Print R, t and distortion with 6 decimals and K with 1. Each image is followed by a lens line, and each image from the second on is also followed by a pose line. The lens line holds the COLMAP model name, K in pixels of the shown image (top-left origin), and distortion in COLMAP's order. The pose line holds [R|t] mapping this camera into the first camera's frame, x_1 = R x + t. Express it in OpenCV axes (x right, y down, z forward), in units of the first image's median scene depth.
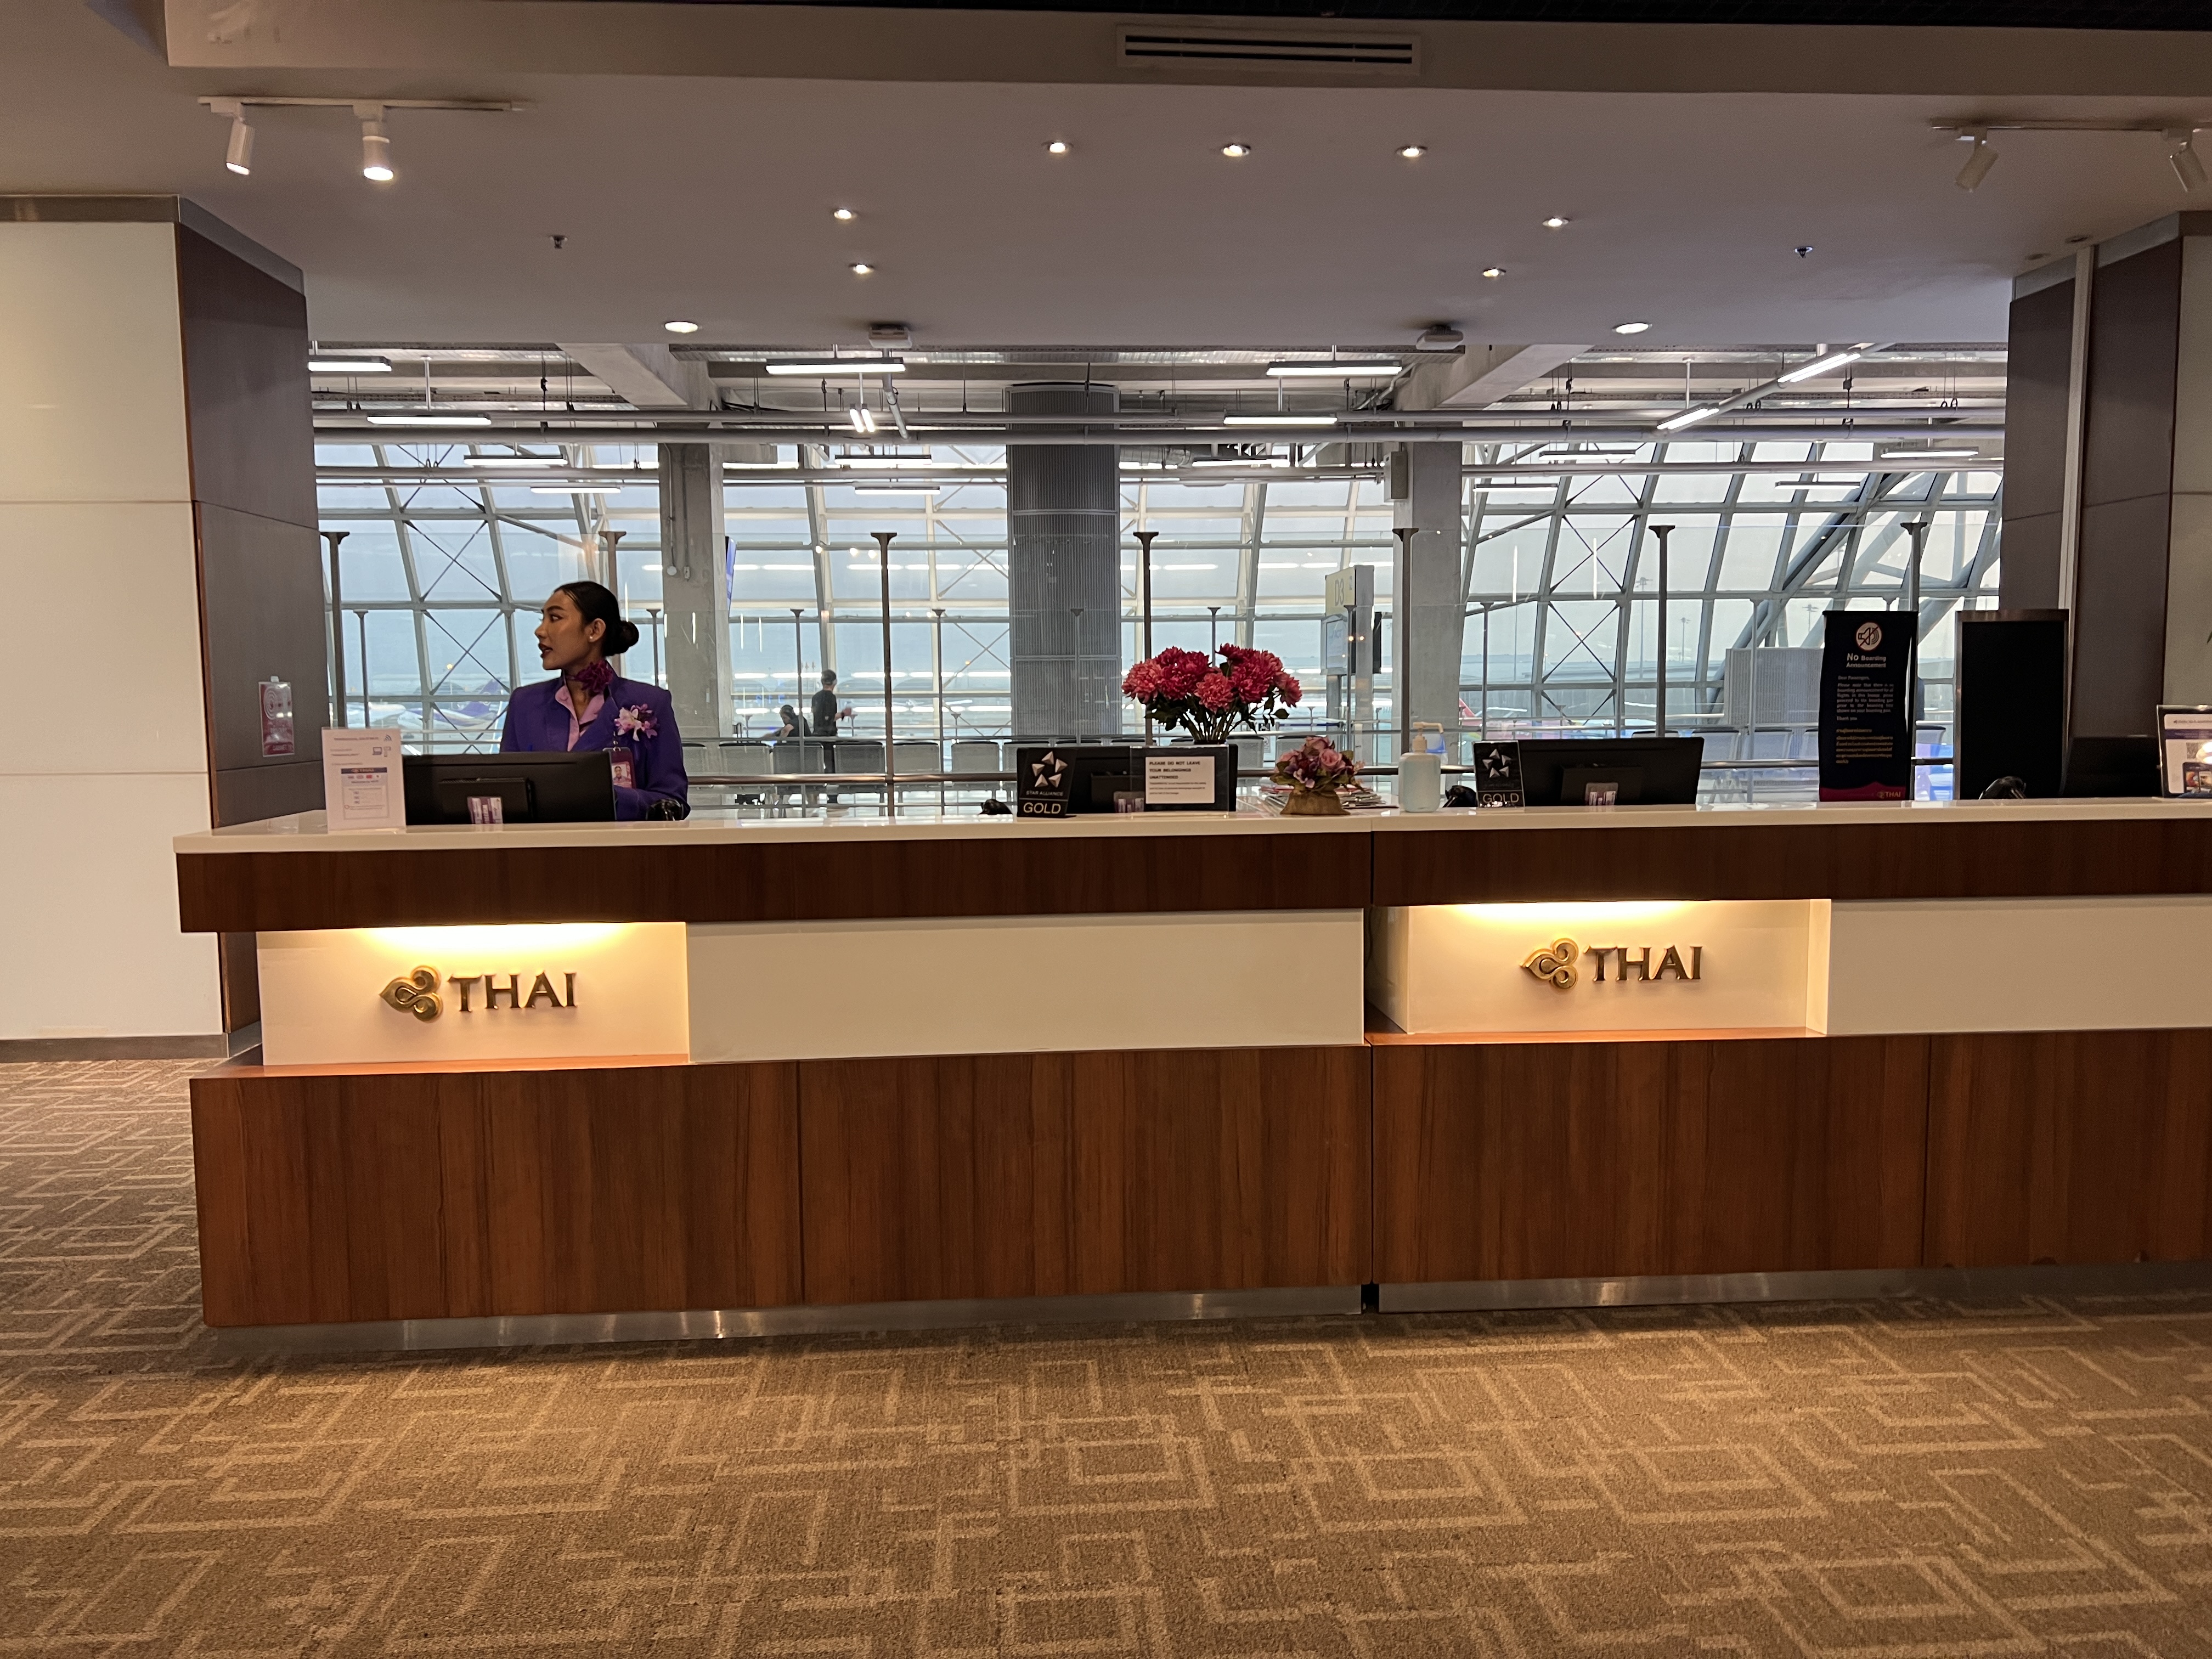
lens RADIAL K [[1663.6, 0, 1105.2], [0, 1663.6, 831.1], [0, 0, 1]] dist [0.027521, 0.004251]
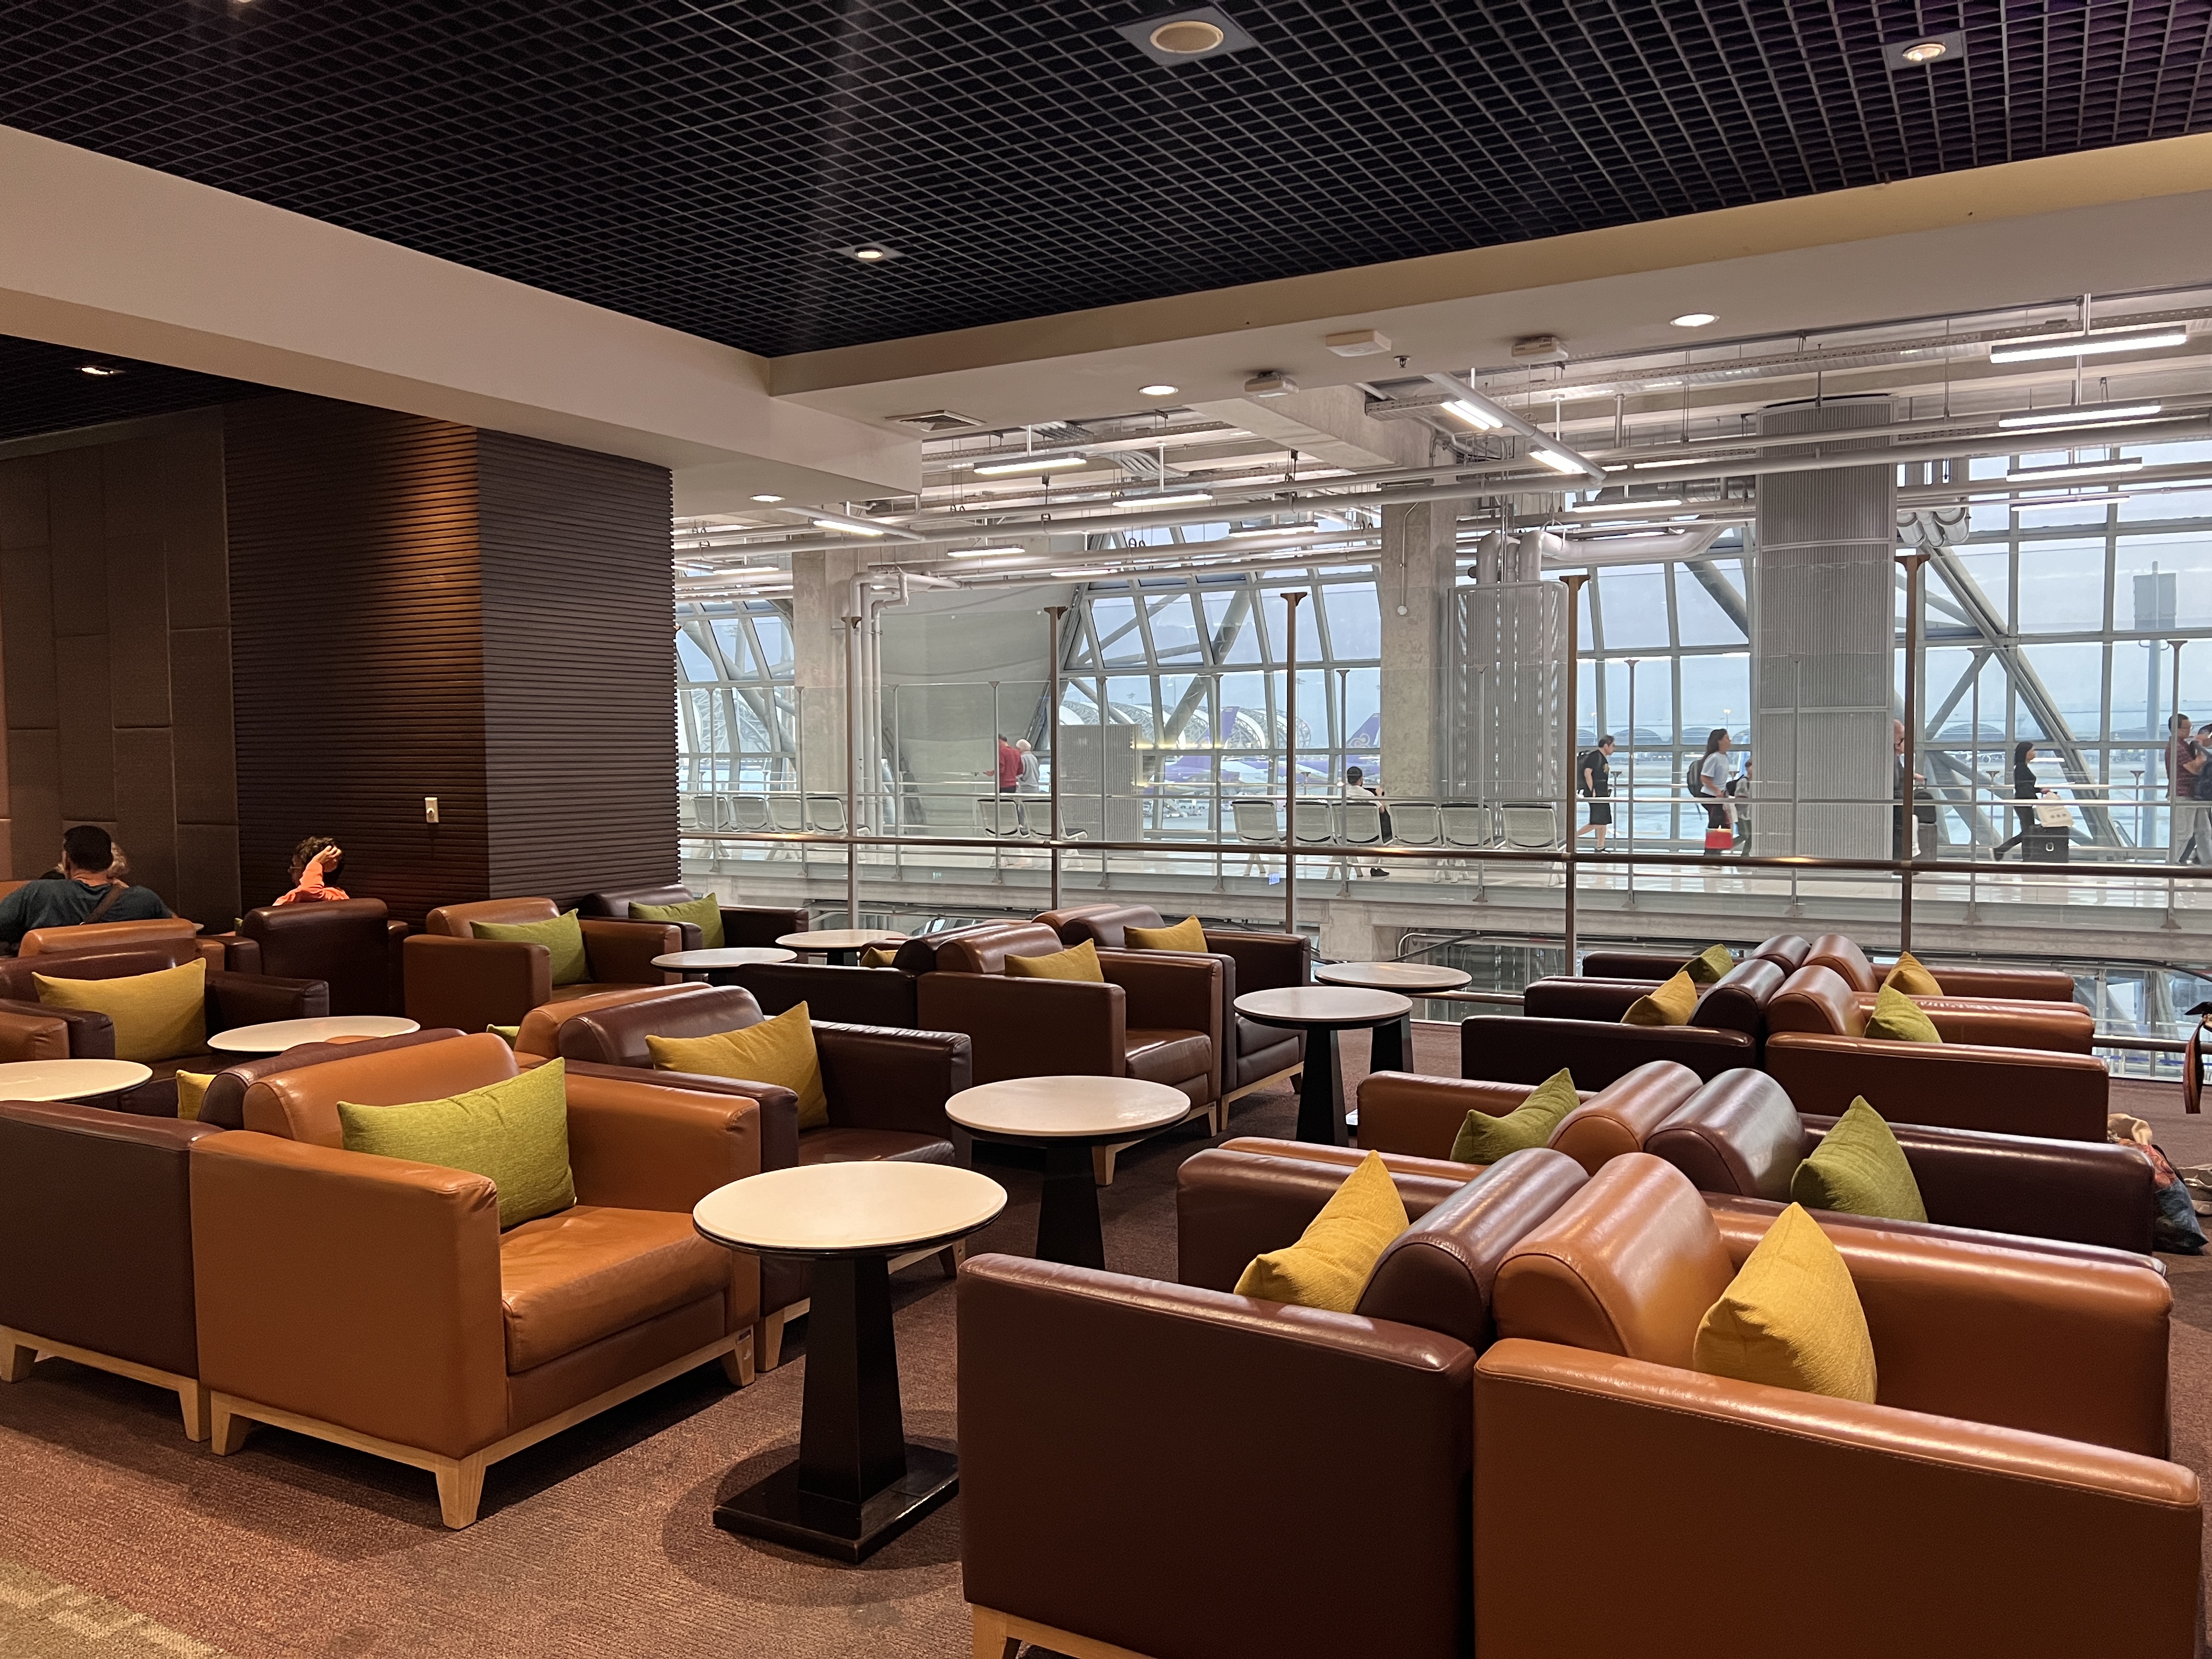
lens RADIAL K [[1663.6, 0, 1108.3], [0, 1663.6, 827.7], [0, 0, 1]] dist [0.027521, 0.004251]
pose [[0.843120, 0.037811, -0.536394, 0.301809], [-0.053366, 0.998484, -0.013497, -0.014034], [0.535071, 0.040005, 0.843859, 0.072365]]
